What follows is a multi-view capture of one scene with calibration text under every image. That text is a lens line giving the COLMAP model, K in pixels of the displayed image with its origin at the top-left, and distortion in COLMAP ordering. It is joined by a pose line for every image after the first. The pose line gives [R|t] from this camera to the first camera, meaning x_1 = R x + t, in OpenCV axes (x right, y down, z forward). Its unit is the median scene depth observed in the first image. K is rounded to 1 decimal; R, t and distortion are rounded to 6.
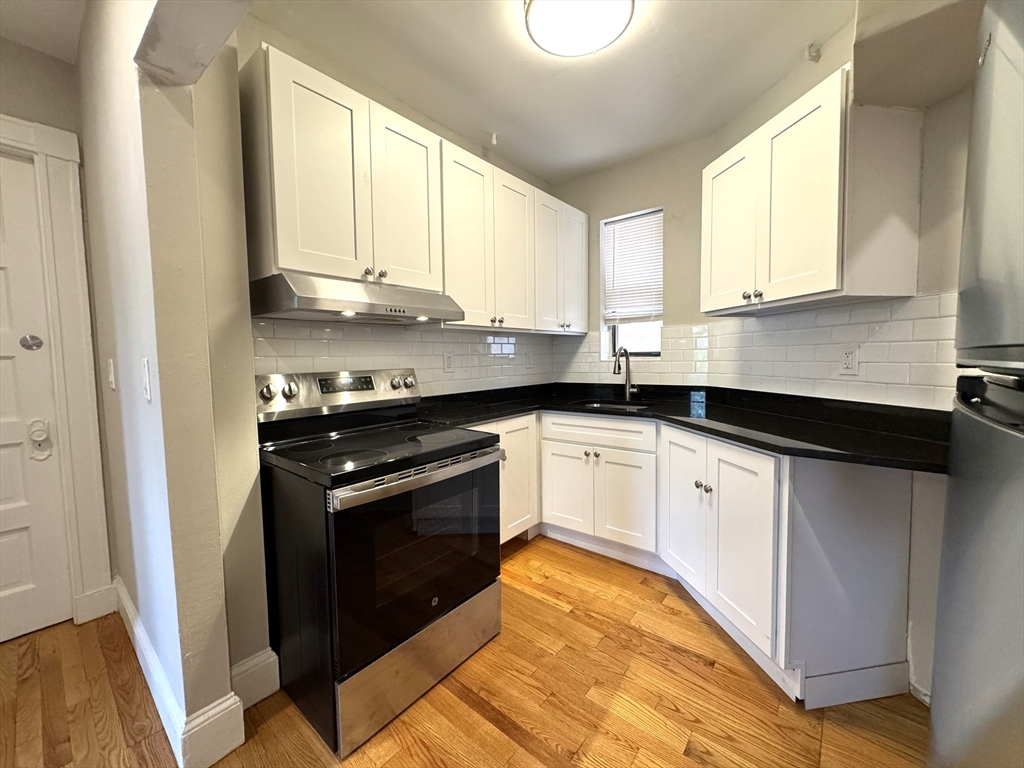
lens RADIAL K [[407.6, 0, 510.6], [0, 407.6, 382.4], [0, 0, 1]] dist [-0.003093, 0.000456]
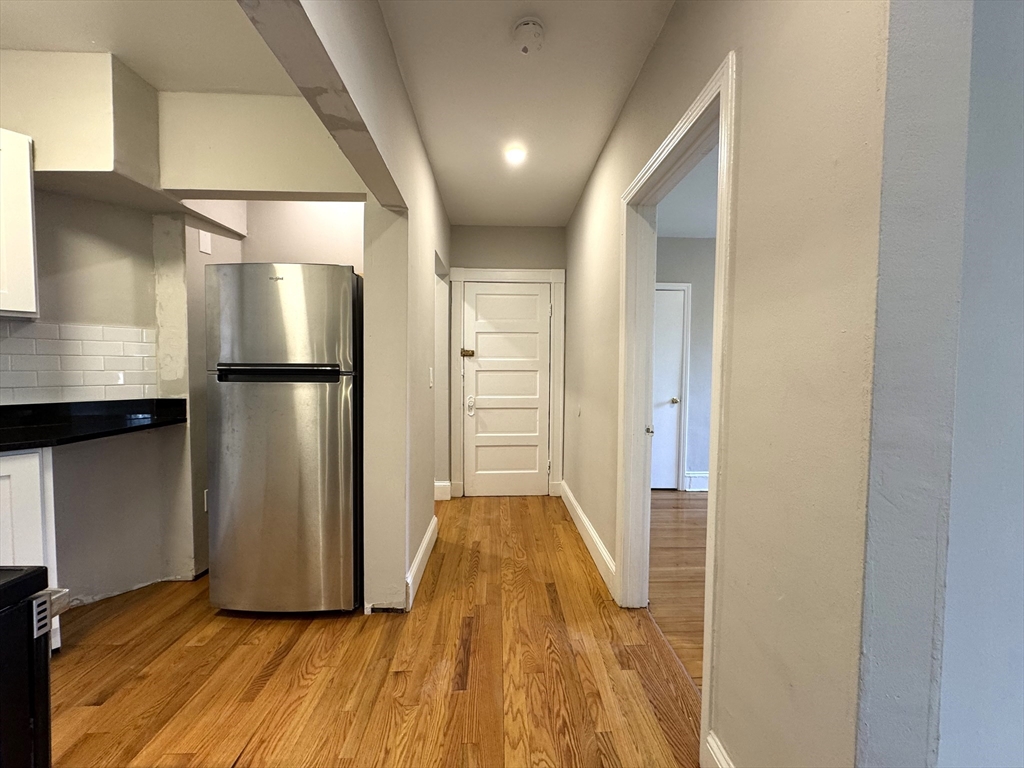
lens RADIAL K [[407.6, 0, 513.5], [0, 407.6, 379.7], [0, 0, 1]] dist [-0.003093, 0.000456]
pose [[-0.660992, -0.019901, 0.750129, -0.914206], [0.046842, 0.996605, 0.067715, -0.031566], [-0.748930, 0.079896, -0.657815, 0.603302]]
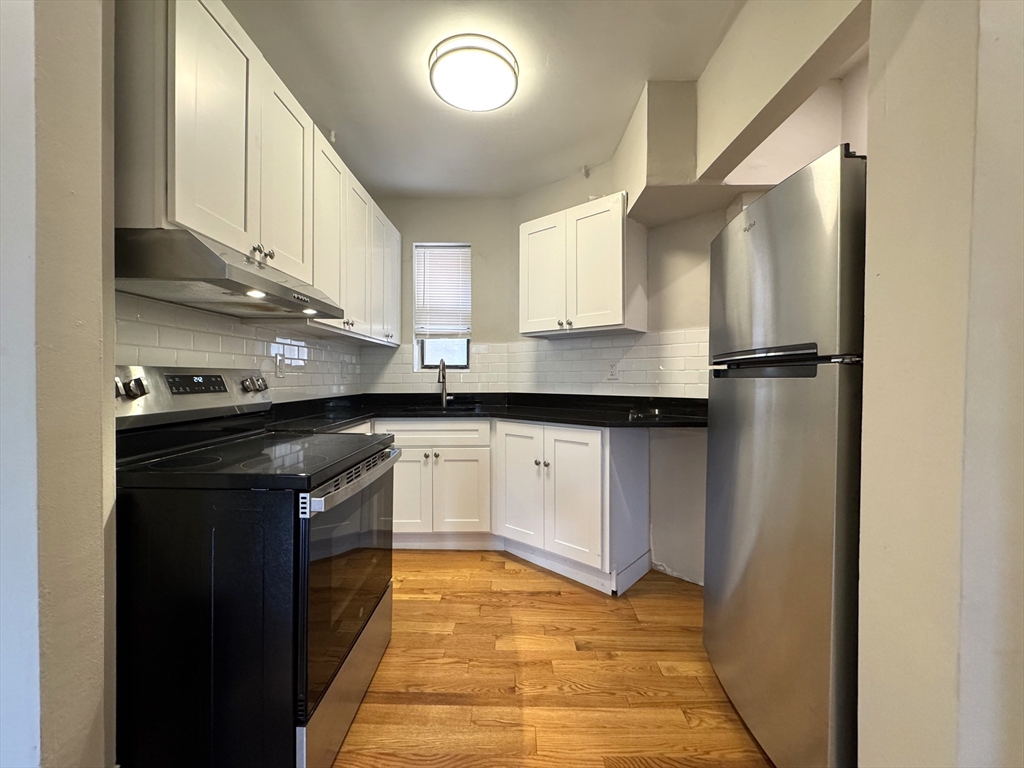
lens RADIAL K [[407.6, 0, 515.1], [0, 407.6, 381.7], [0, 0, 1]] dist [-0.003093, 0.000456]
pose [[0.772505, 0.011270, 0.634908, -0.458529], [0.025794, 0.998460, -0.049107, 0.057878], [-0.634484, 0.054313, 0.771025, 0.023270]]
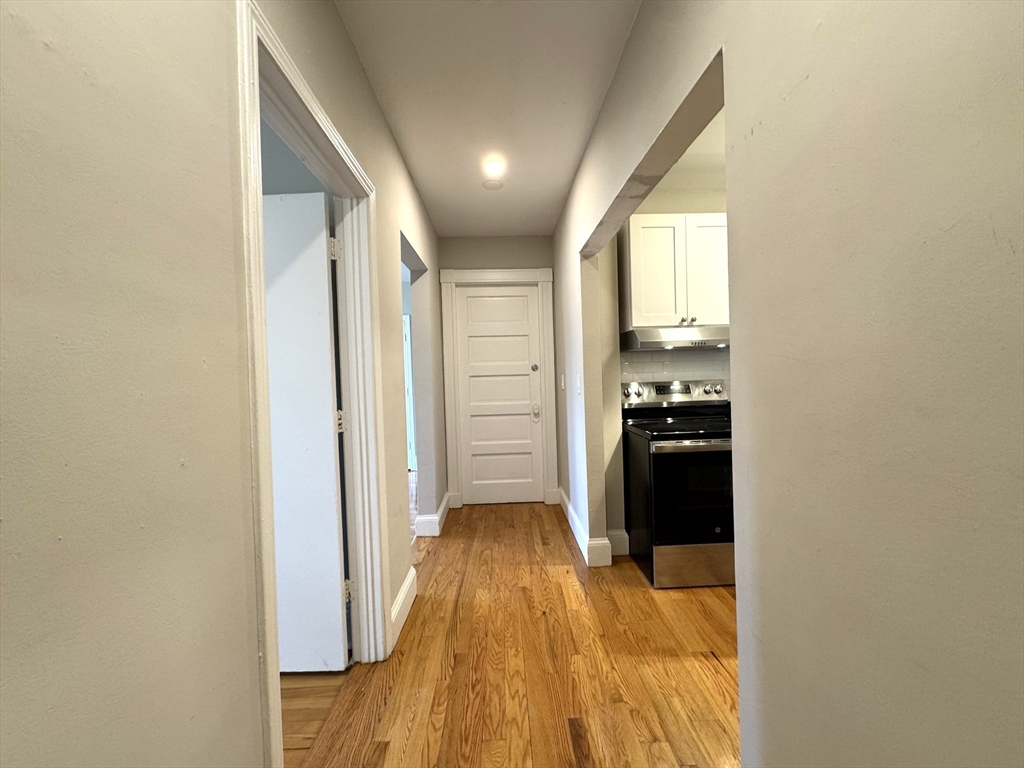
lens RADIAL K [[407.6, 0, 512.5], [0, 407.6, 382.8], [0, 0, 1]] dist [-0.003093, 0.000456]
pose [[0.655502, 0.005674, -0.755172, 0.420791], [-0.026871, 0.999514, -0.015815, 0.022817], [0.754715, 0.030659, 0.655335, -0.559095]]
